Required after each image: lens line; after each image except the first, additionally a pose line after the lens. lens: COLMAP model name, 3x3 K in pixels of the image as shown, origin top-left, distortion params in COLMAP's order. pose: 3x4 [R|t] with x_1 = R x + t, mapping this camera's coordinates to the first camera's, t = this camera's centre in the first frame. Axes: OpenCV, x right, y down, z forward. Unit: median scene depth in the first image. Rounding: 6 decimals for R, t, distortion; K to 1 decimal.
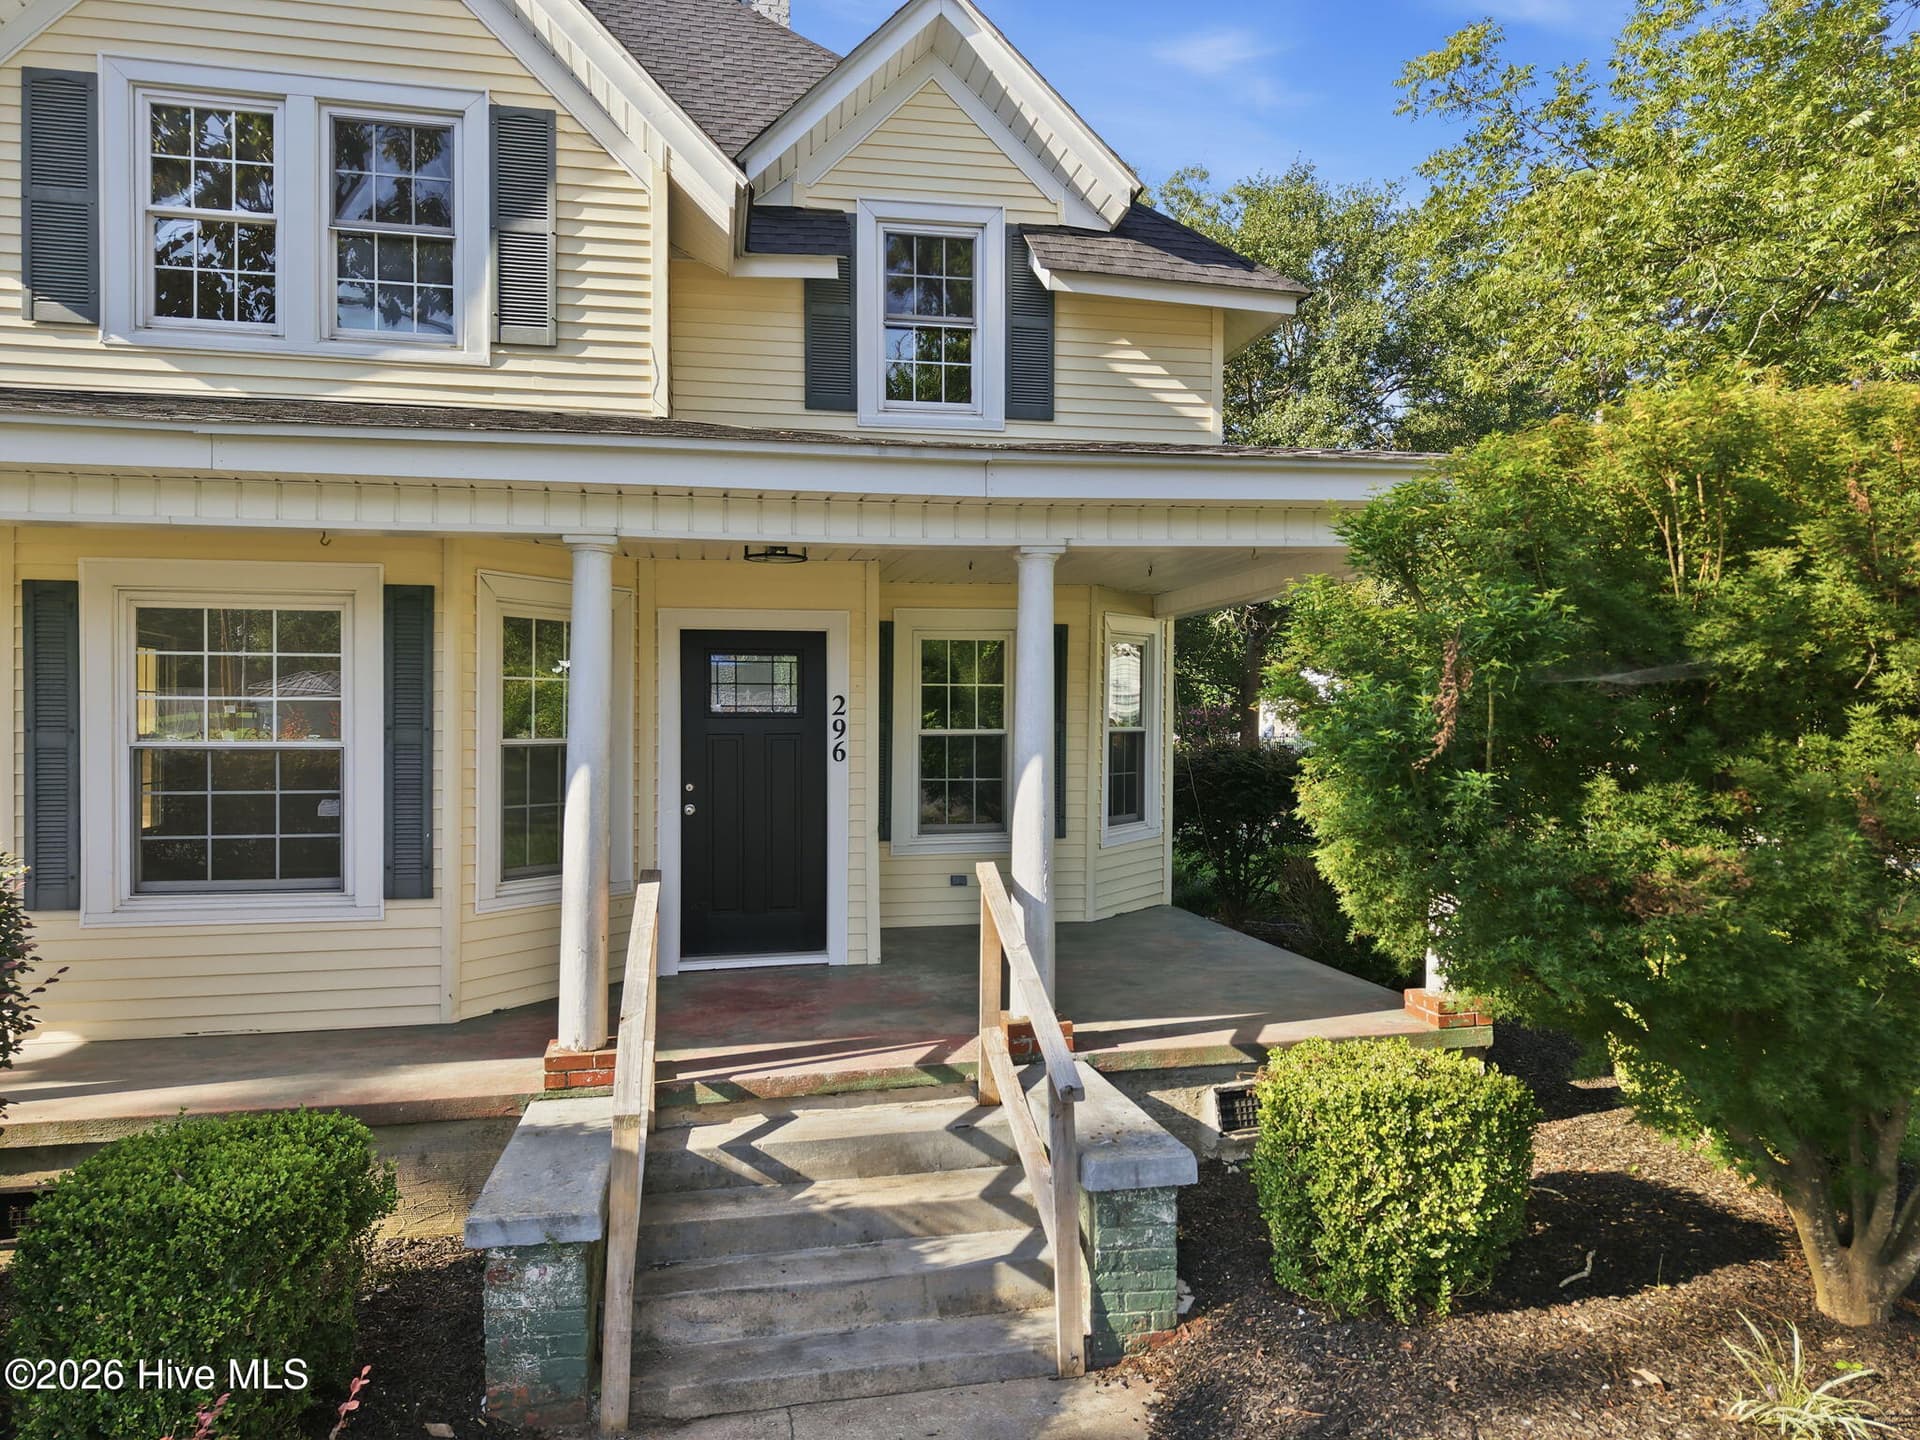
lens RADIAL K [[1285.3, 0, 968.8], [0, 1285.3, 720.7], [0, 0, 1]] dist [0.044042, -0.043408]
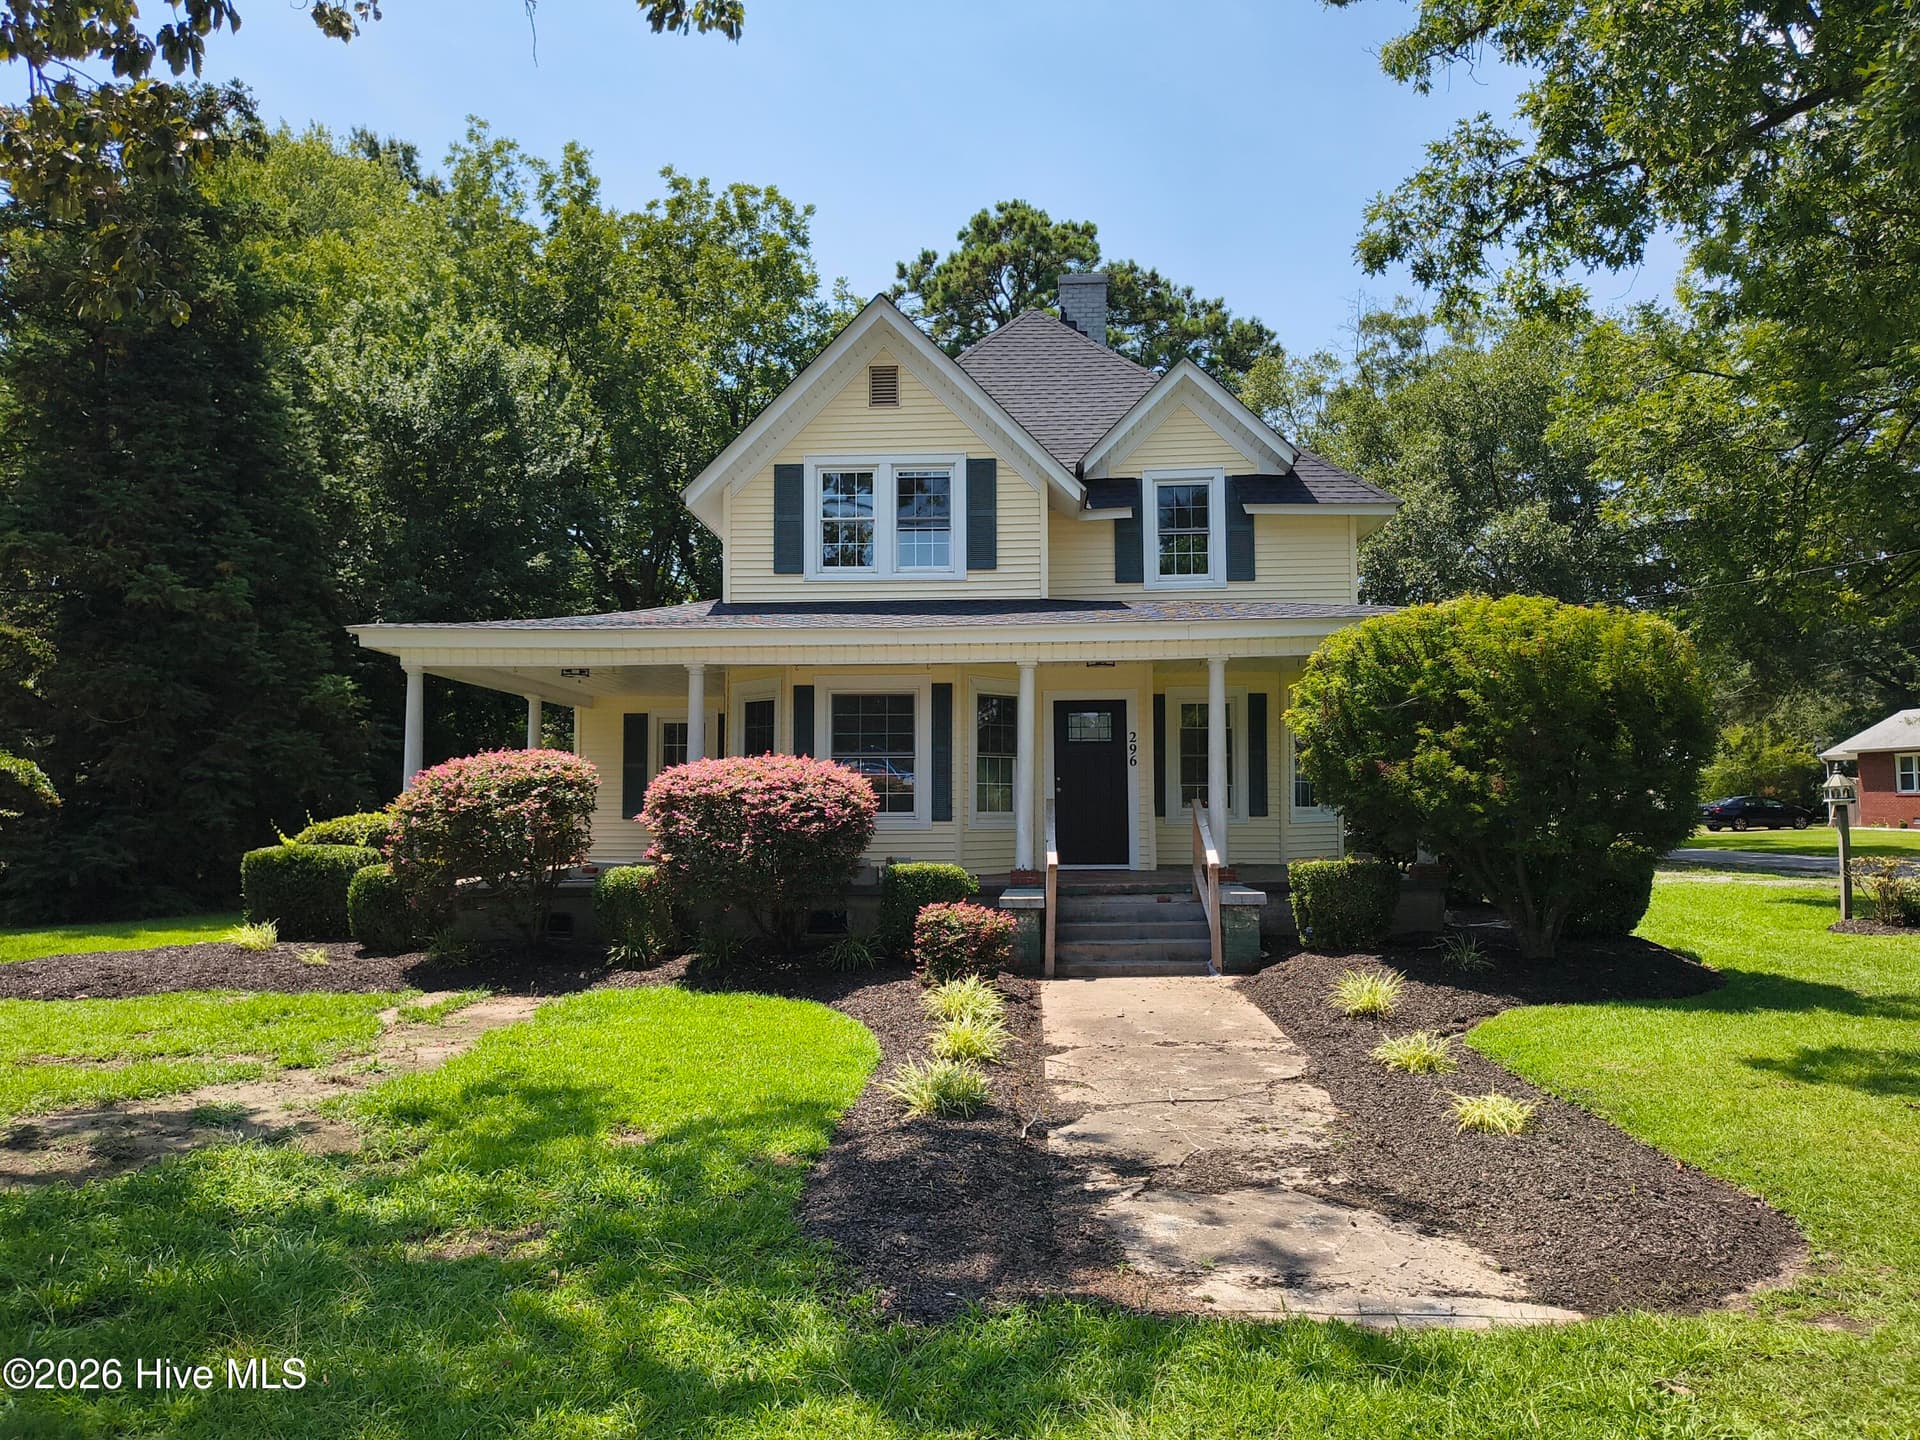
lens RADIAL K [[1283.2, 0, 965.0], [0, 1283.2, 726.5], [0, 0, 1]] dist [0.006422, 0.002427]
pose [[0.968265, -0.018671, -0.249229, 0.136841], [0.002831, 0.997961, -0.063762, 0.093576], [0.249911, 0.061033, 0.966343, -0.945184]]
